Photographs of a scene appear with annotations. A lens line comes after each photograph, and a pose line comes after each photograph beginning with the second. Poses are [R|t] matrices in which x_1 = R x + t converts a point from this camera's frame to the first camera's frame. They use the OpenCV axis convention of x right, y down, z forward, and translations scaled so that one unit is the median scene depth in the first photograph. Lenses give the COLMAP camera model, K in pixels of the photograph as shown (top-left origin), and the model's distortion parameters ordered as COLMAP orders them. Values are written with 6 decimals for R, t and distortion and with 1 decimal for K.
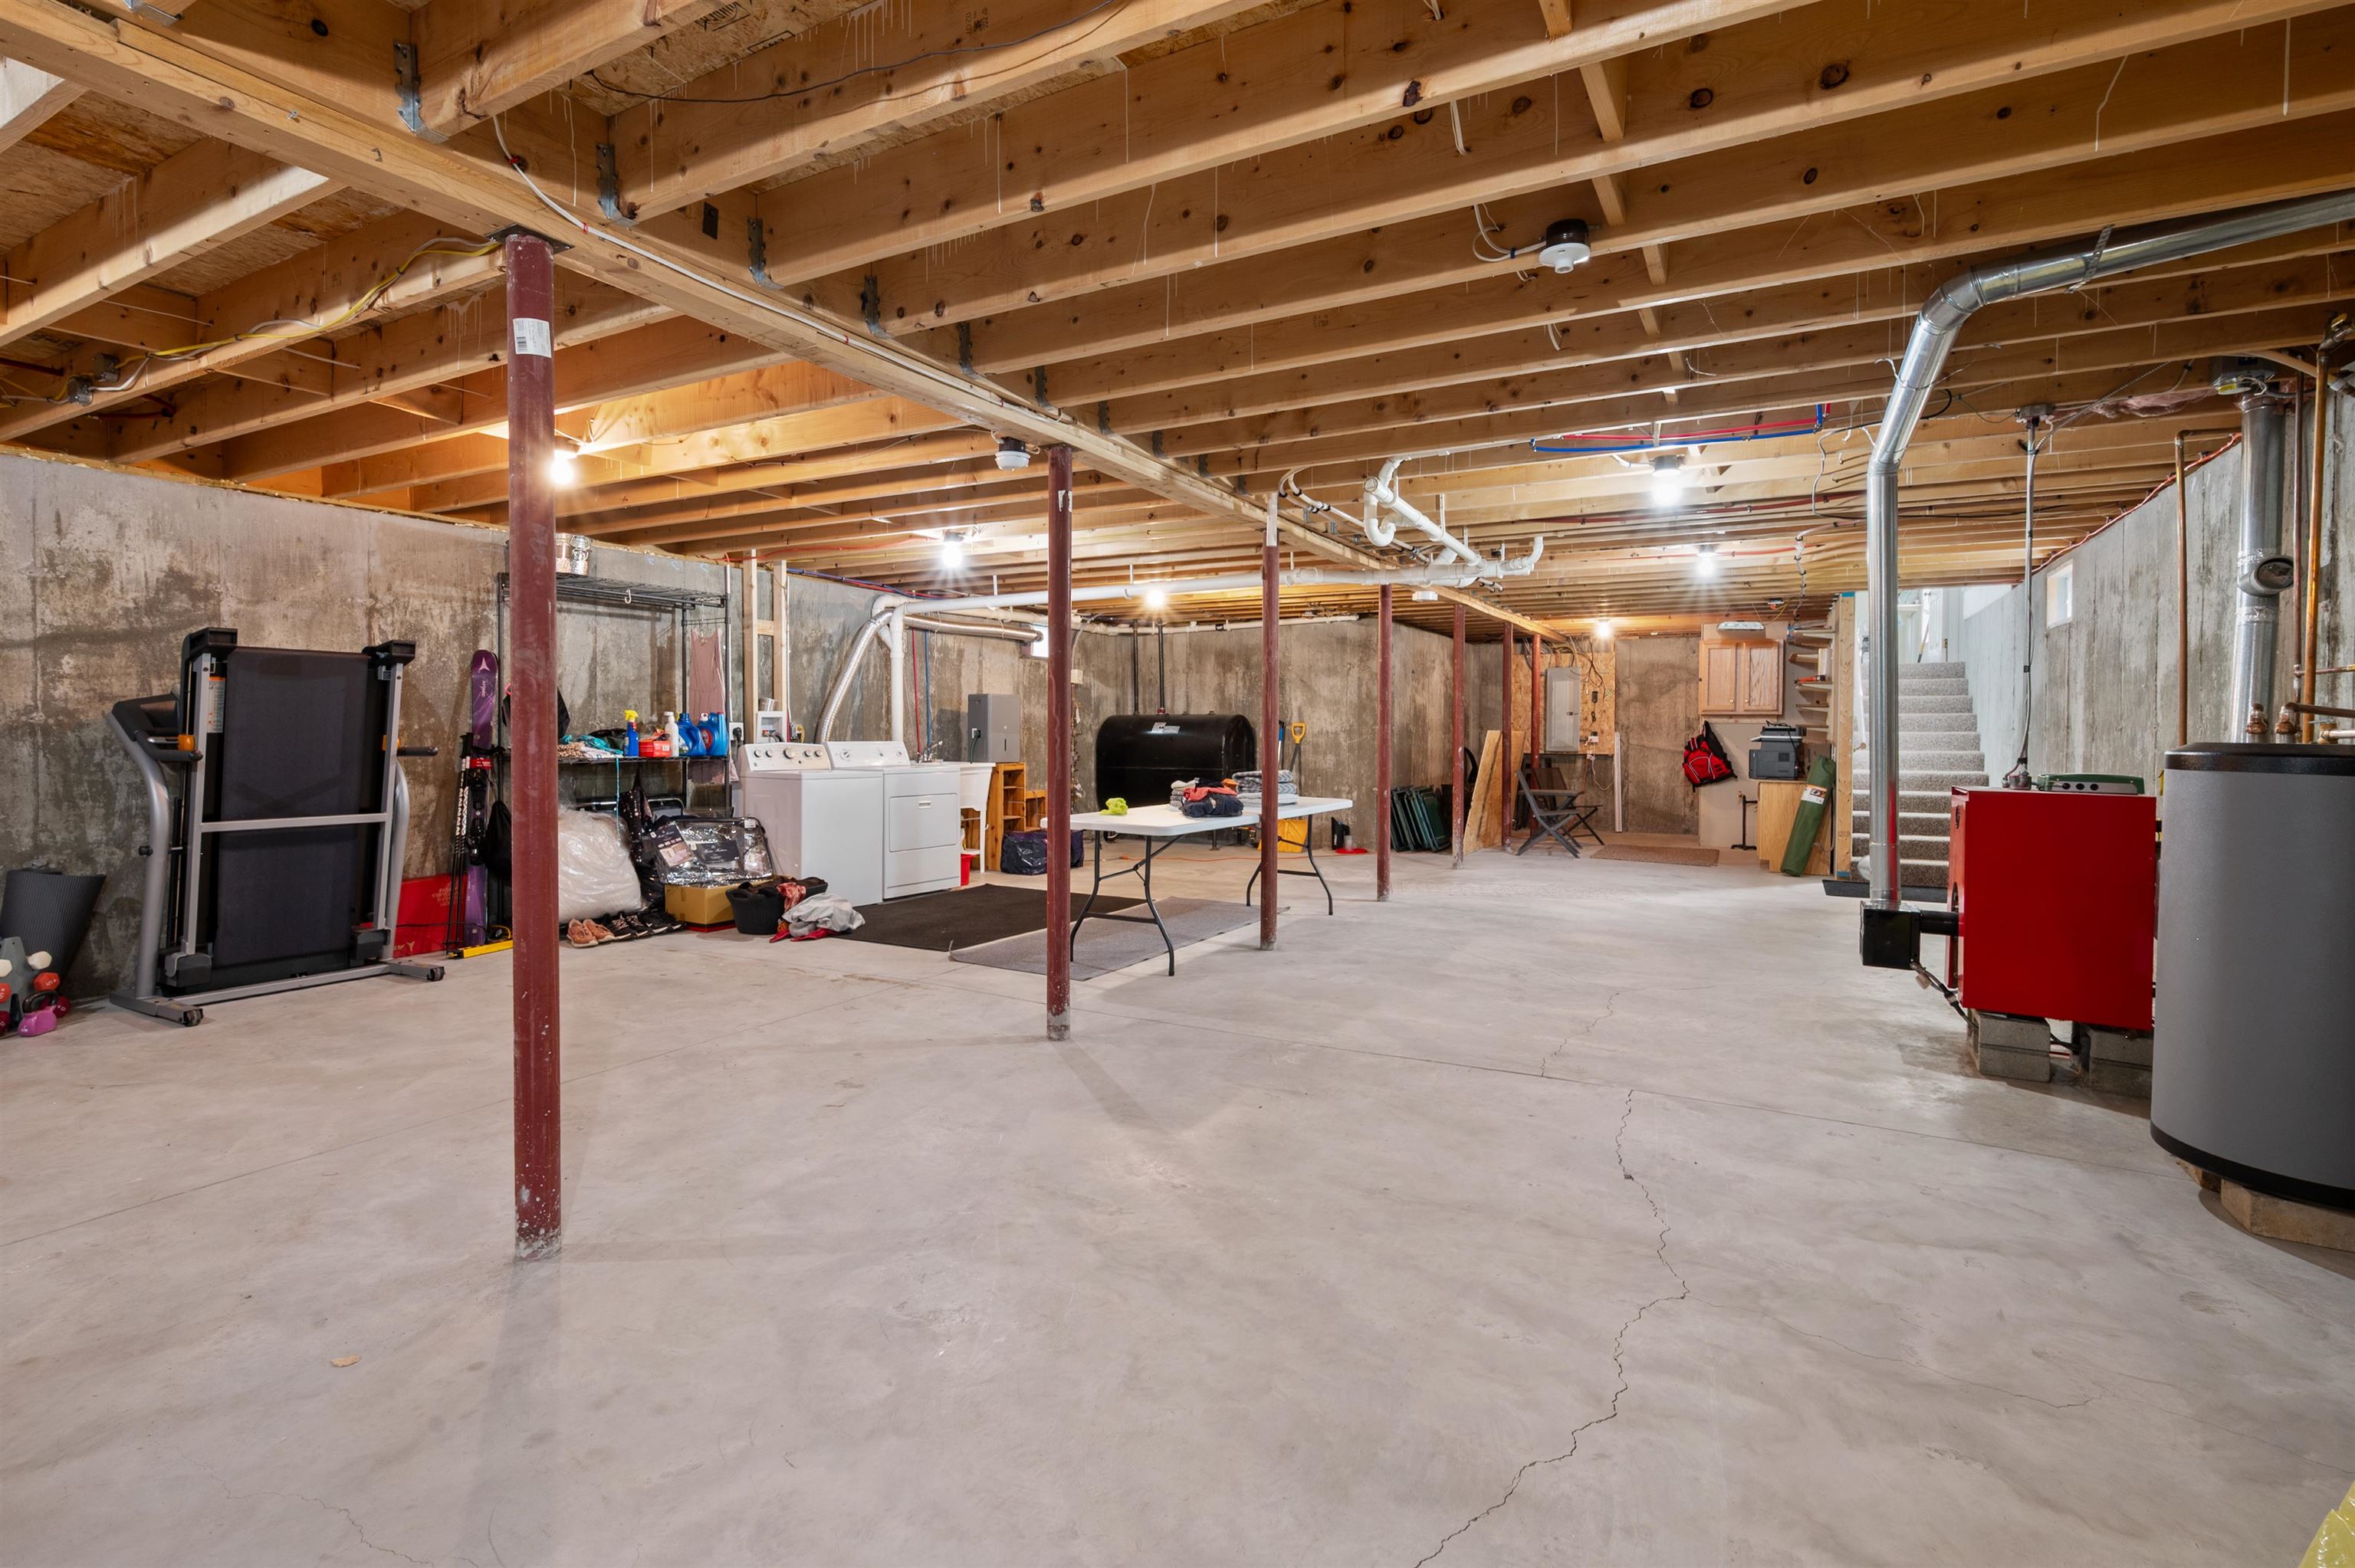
lens RADIAL K [[1051.1, 0, 1196.8], [0, 1051.1, 738.3], [0, 0, 1]] dist [0.003594, -0.001012]
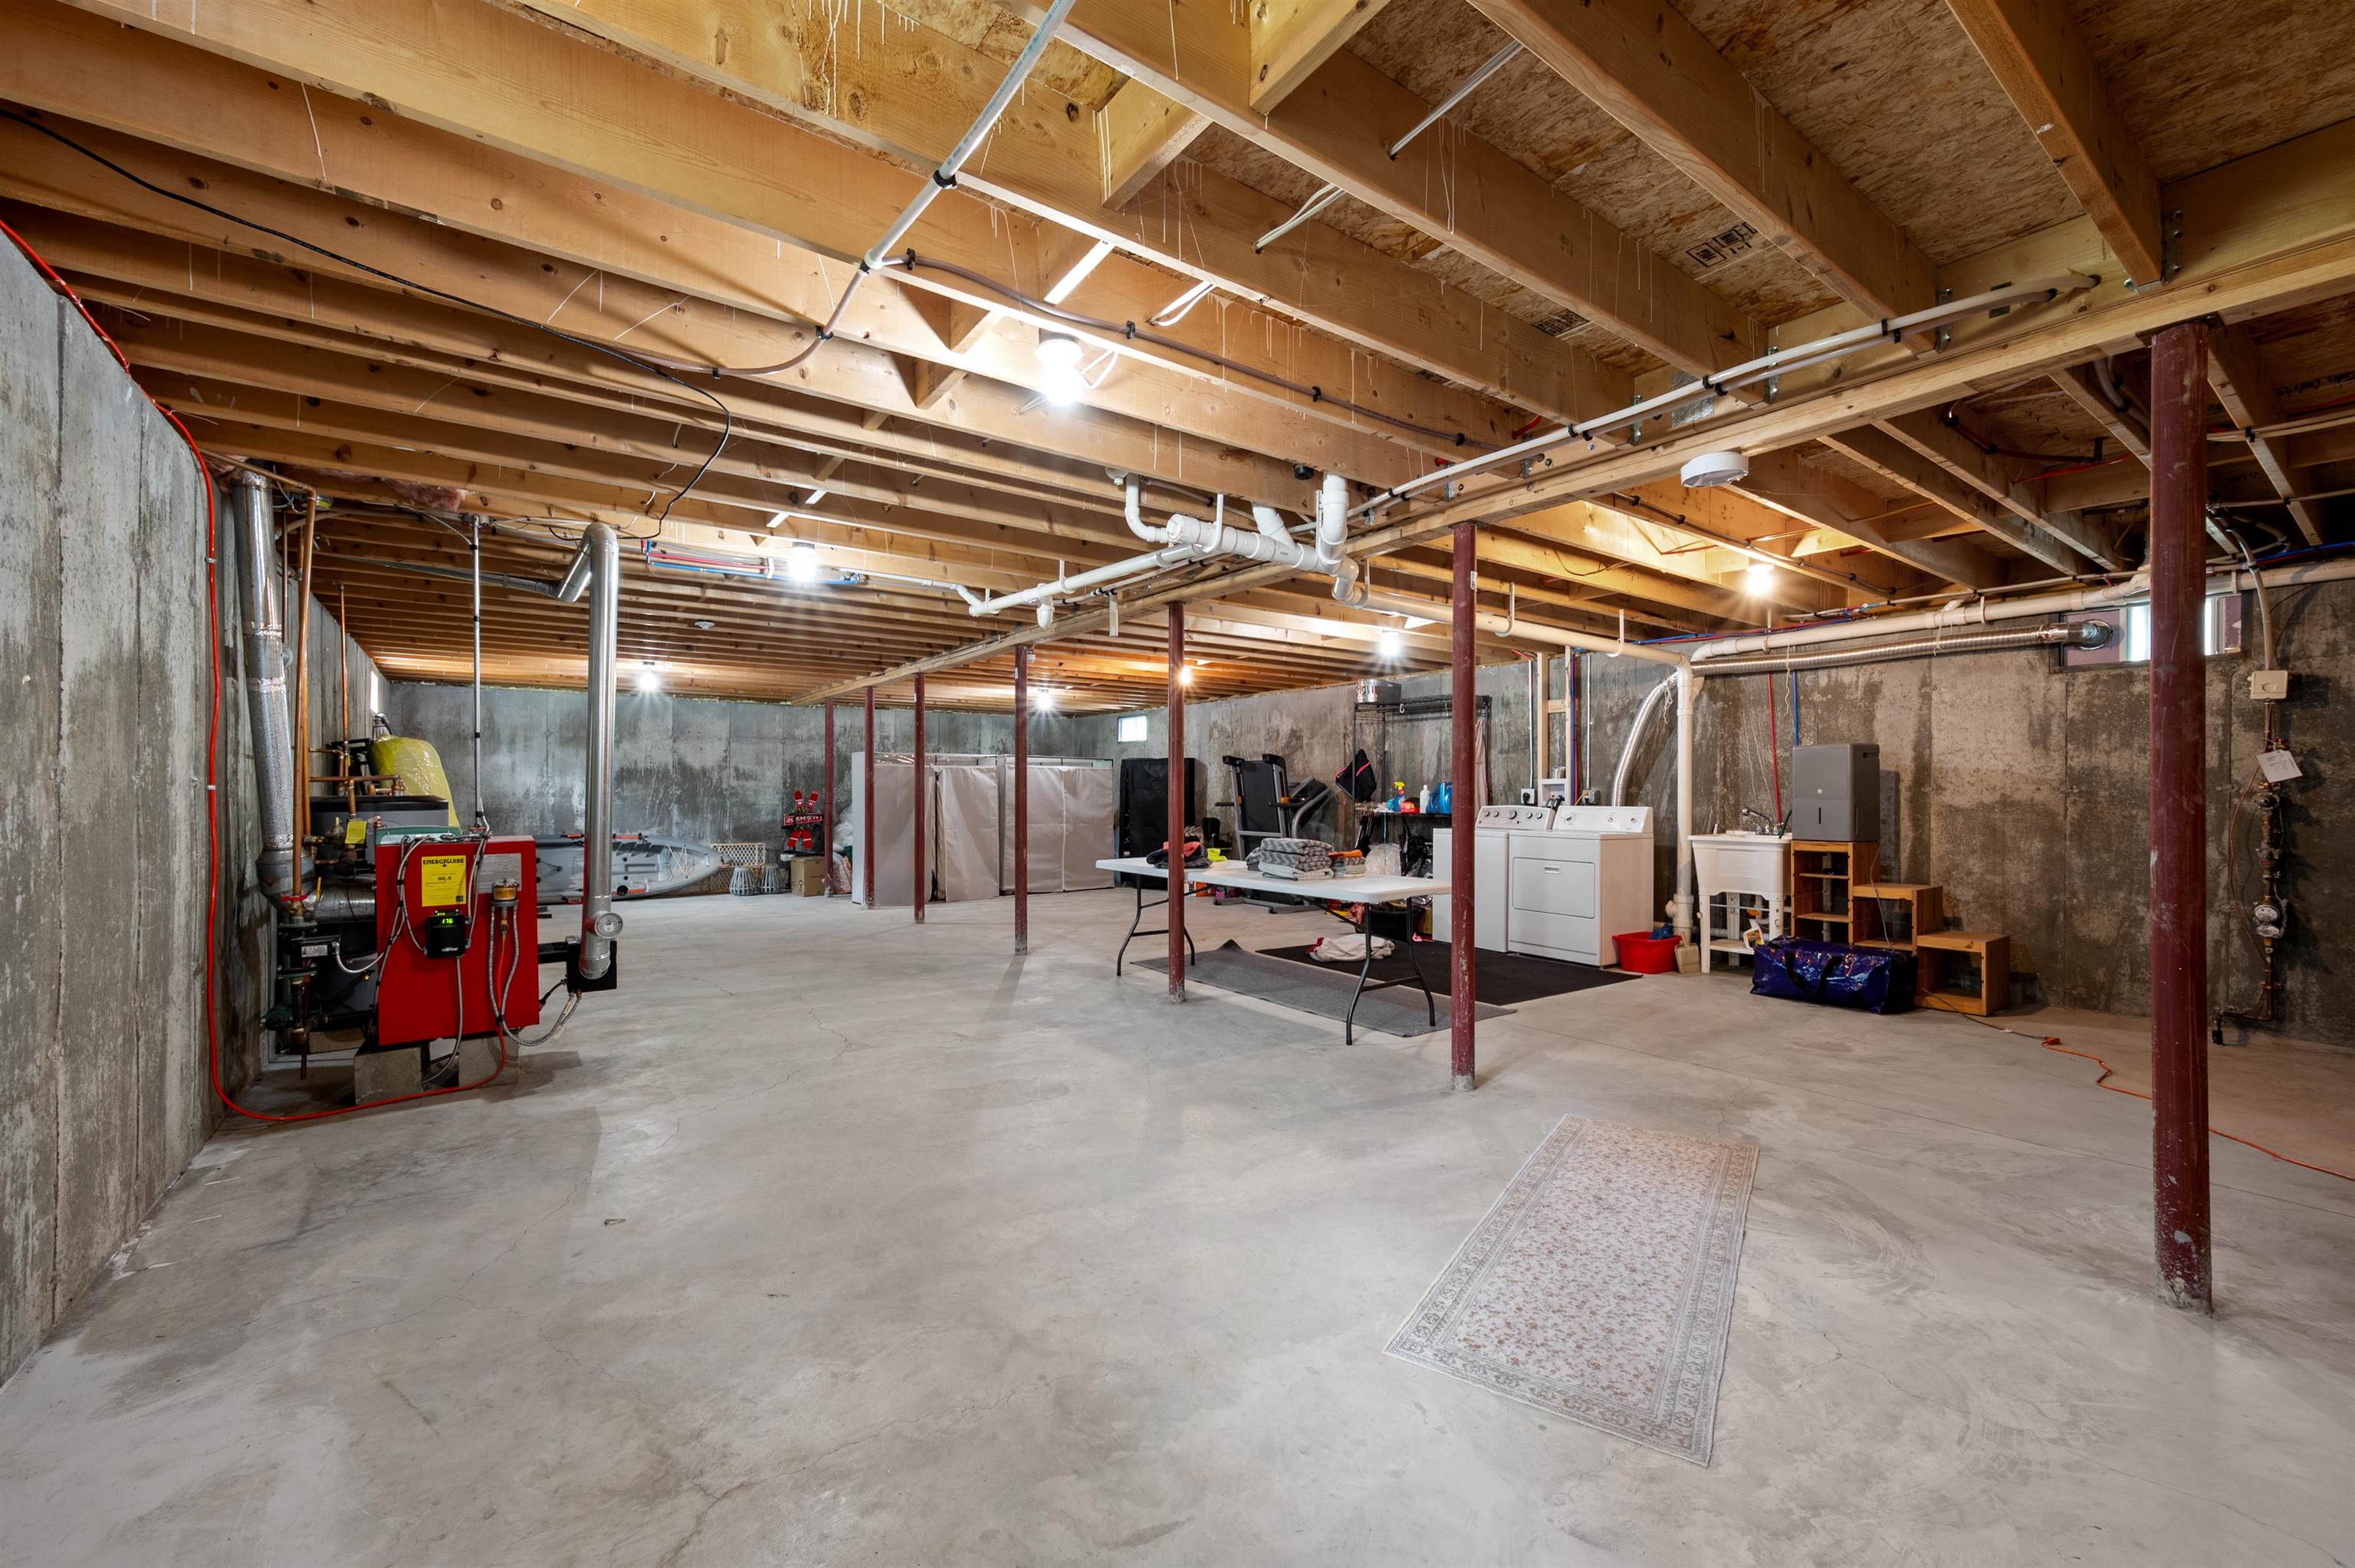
lens RADIAL K [[957.7, 0, 1182.7], [0, 957.7, 789.3], [0, 0, 1]] dist [-0.000927, -0.000034]
pose [[-0.415087, -0.008195, -0.909745, 0.573280], [-0.011838, 0.999923, -0.003606, -0.004778], [0.909705, 0.009272, -0.415153, 0.862885]]
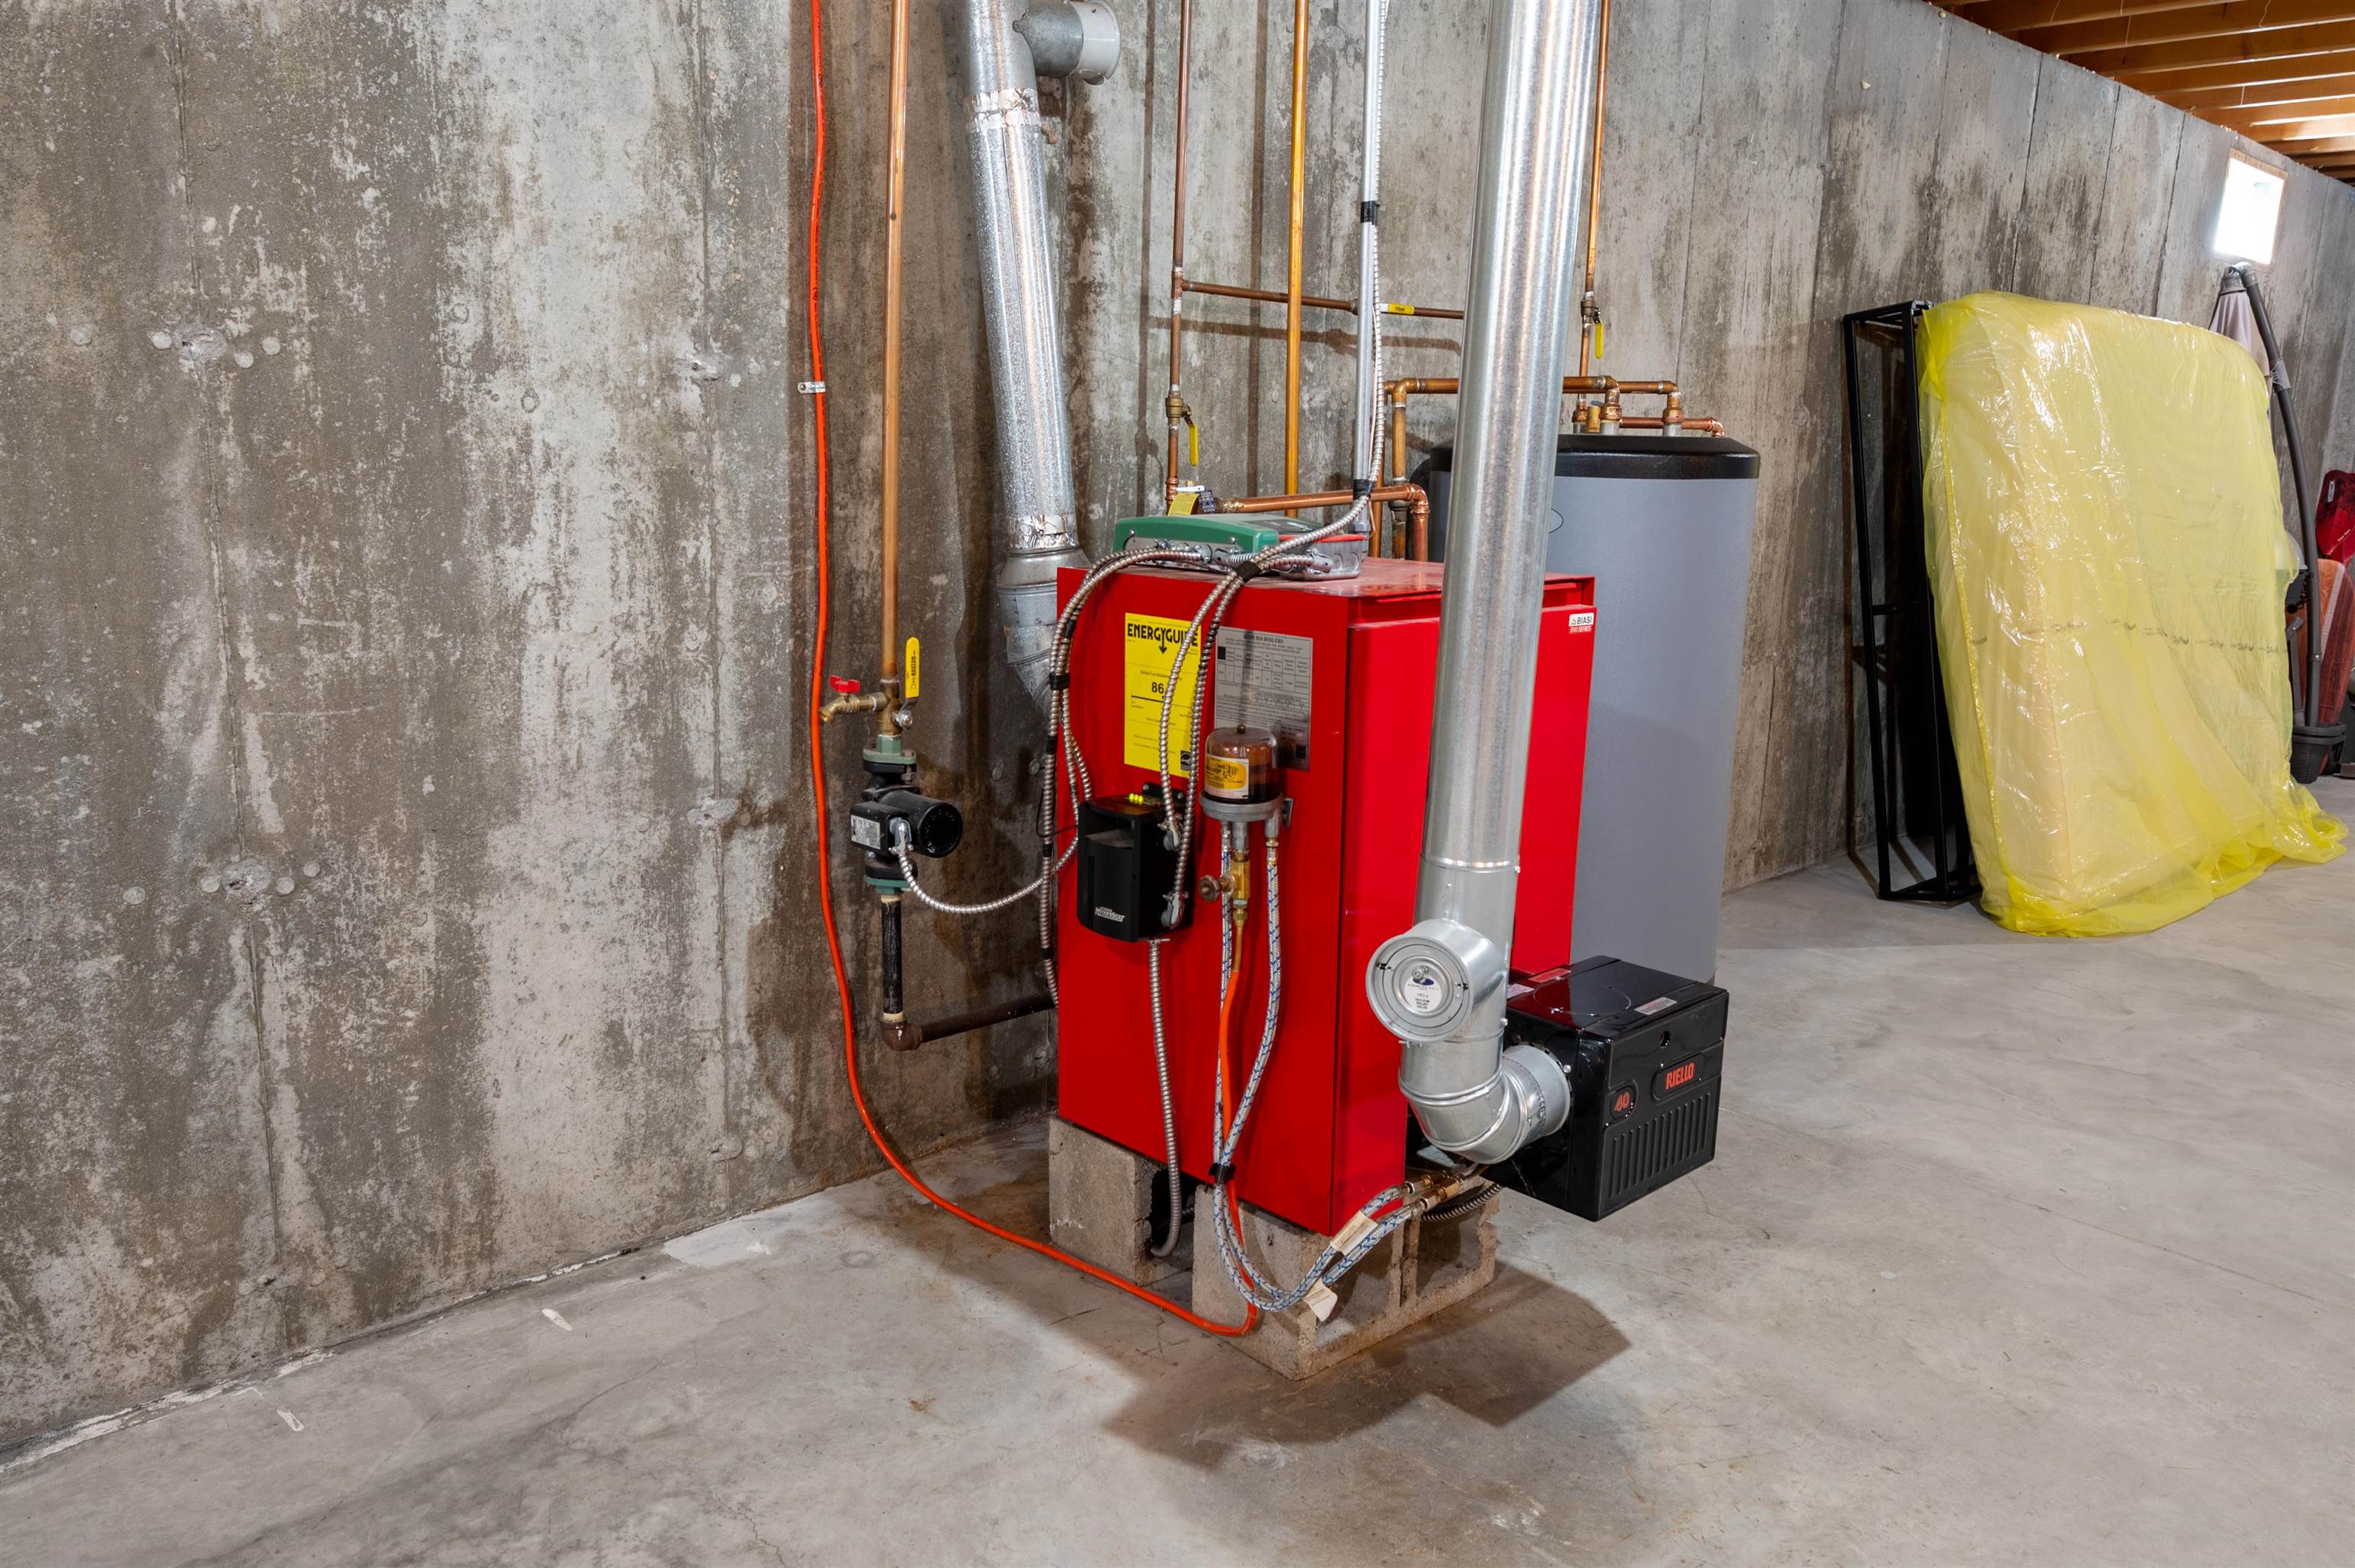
lens RADIAL K [[1701.4, 0, 1175.9], [0, 1701.4, 801.9], [0, 0, 1]] dist [-0.007082, -0.002132]
pose [[-0.950134, -0.094507, 0.297175, 0.264615], [-0.027017, 0.974335, 0.223478, -0.000314], [-0.310668, 0.204305, -0.928302, 0.622670]]
